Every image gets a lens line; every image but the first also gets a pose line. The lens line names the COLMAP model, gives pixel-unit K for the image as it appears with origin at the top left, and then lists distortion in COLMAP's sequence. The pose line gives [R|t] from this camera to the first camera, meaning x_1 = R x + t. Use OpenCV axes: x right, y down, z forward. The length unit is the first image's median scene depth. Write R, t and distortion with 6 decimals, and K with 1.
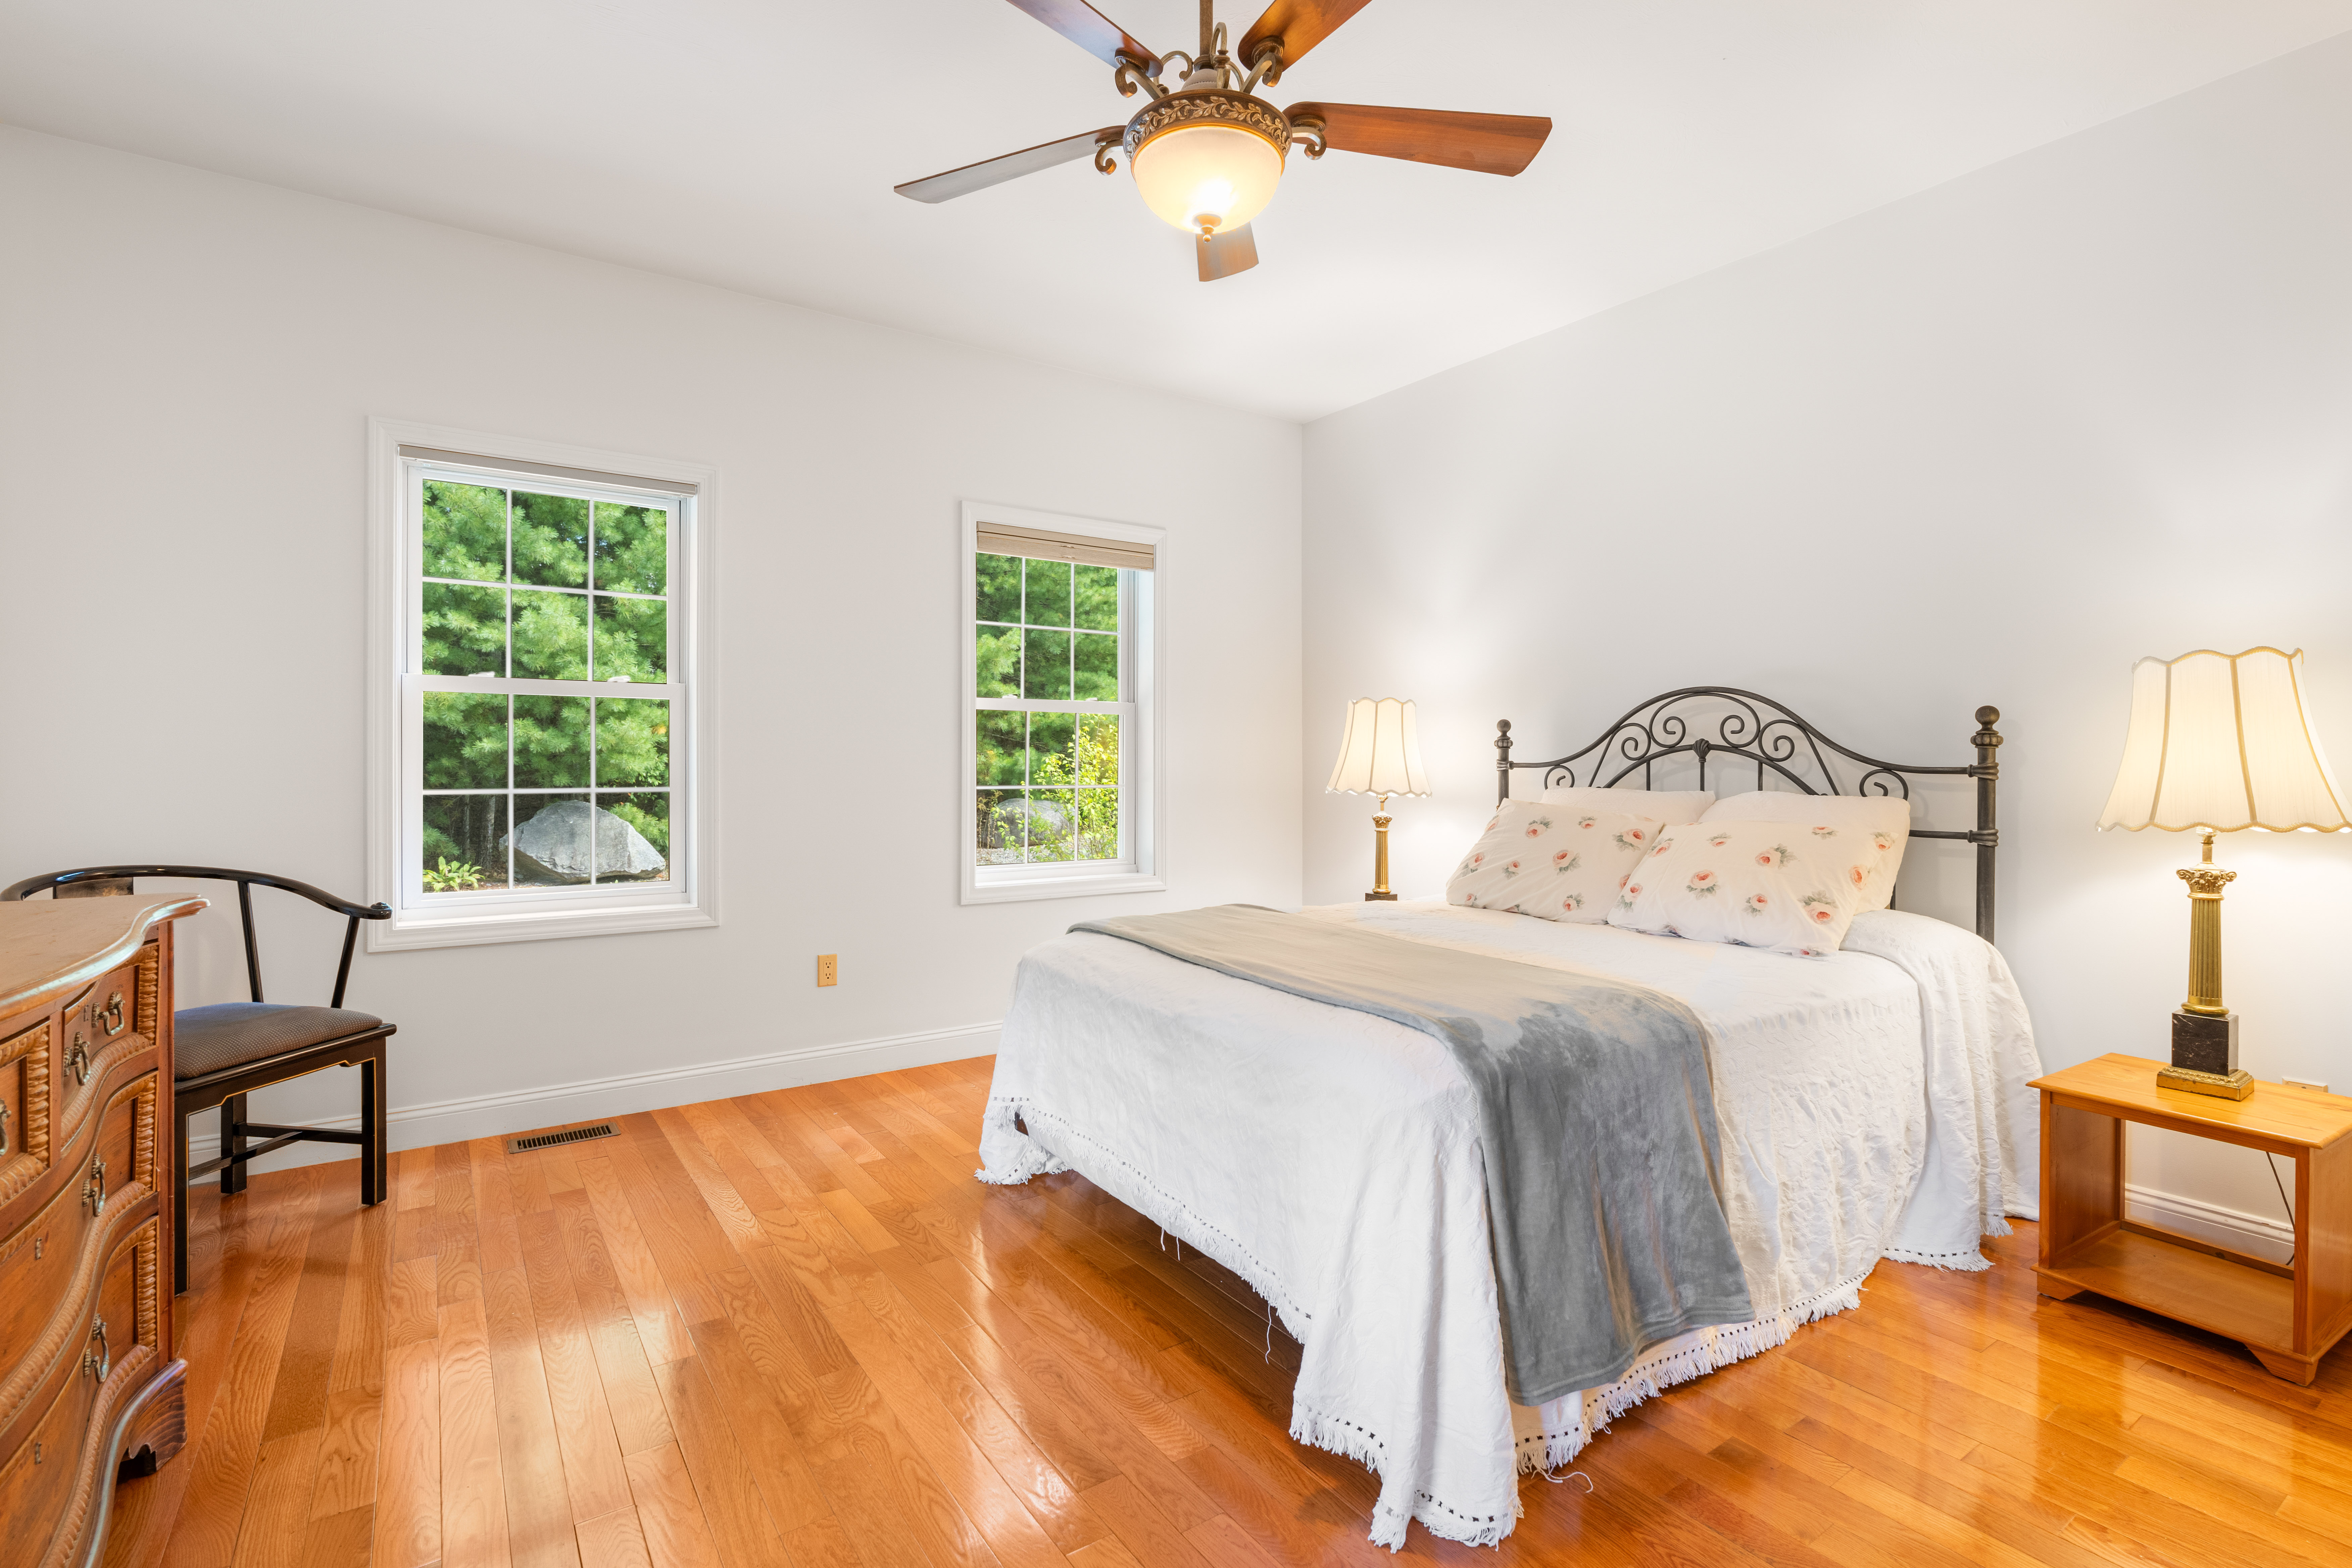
lens RADIAL K [[1060.3, 0, 1229.7], [0, 1060.3, 772.4], [0, 0, 1]] dist [-0.002977, 0.002490]
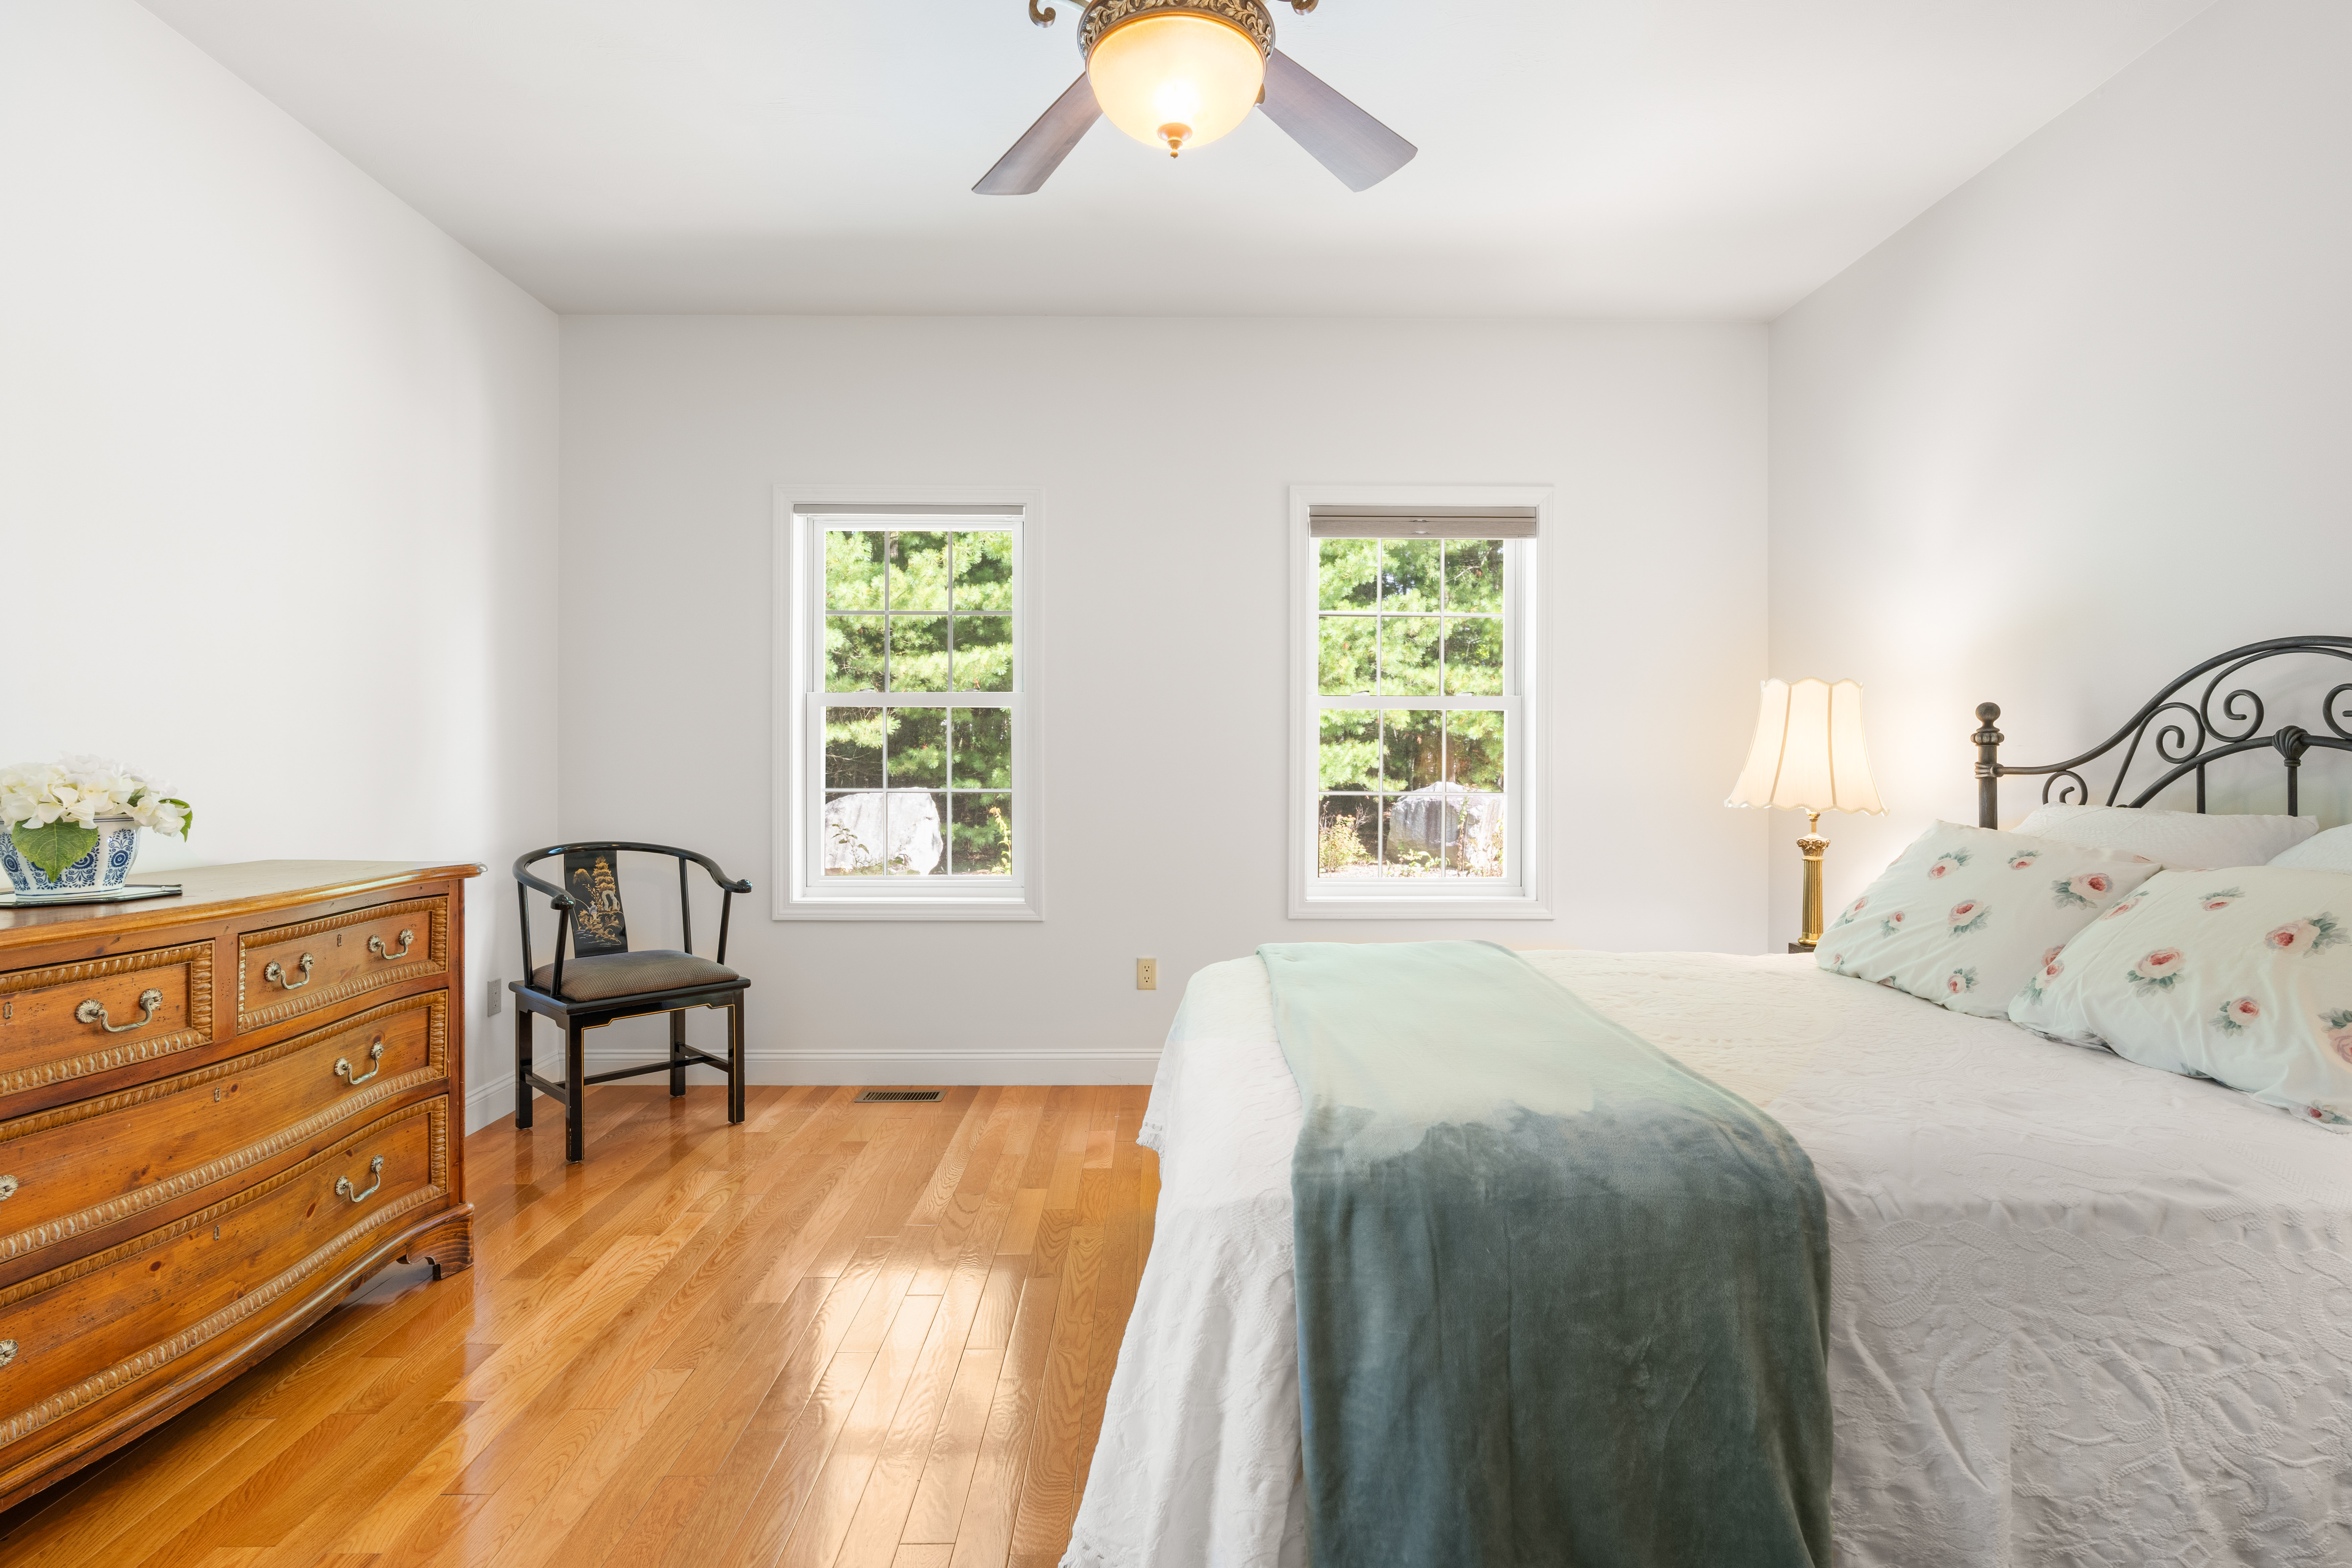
lens RADIAL K [[1146.1, 0, 1165.9], [0, 1146.1, 775.5], [0, 0, 1]] dist [-0.003535, 0.002860]
pose [[0.834560, 0.005380, -0.550890, 0.297388], [-0.006113, 0.999981, 0.000505, -0.001129], [0.550882, 0.002946, 0.834578, 0.138980]]
